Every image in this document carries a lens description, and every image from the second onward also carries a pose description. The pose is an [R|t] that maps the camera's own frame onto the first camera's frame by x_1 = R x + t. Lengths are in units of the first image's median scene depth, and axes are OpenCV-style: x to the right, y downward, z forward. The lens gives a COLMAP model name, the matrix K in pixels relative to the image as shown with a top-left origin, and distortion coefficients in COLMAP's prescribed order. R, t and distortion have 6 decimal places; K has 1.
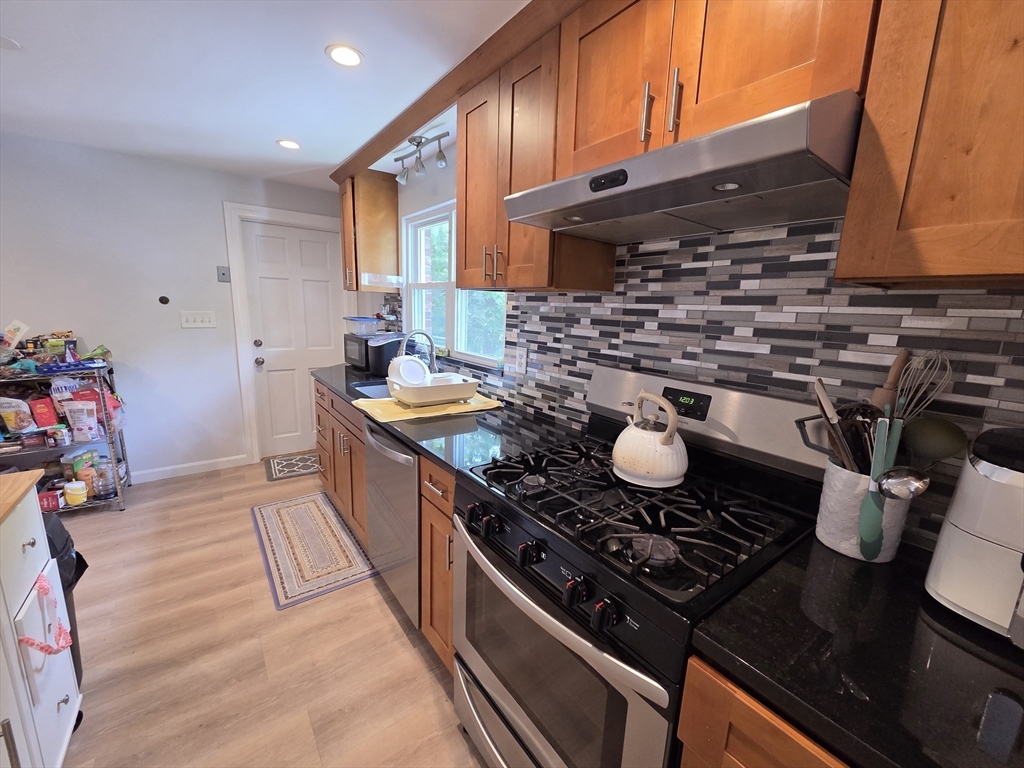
lens RADIAL K [[413.5, 0, 510.5], [0, 413.5, 387.9], [0, 0, 1]] dist [0.001229, -0.000090]
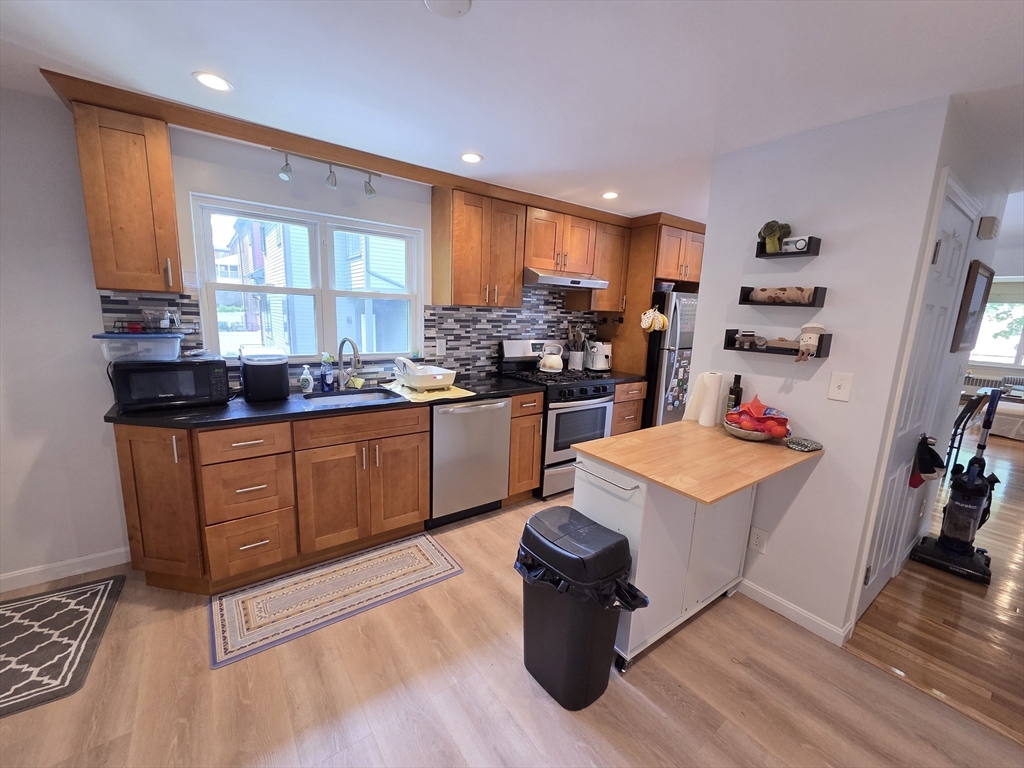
lens RADIAL K [[413.5, 0, 510.5], [0, 413.5, 387.9], [0, 0, 1]] dist [0.001229, -0.000090]
pose [[0.007102, -0.216637, 0.976226, -1.762479], [0.161189, 0.963733, 0.212691, -0.240062], [-0.986898, 0.155847, 0.041764, 0.785108]]
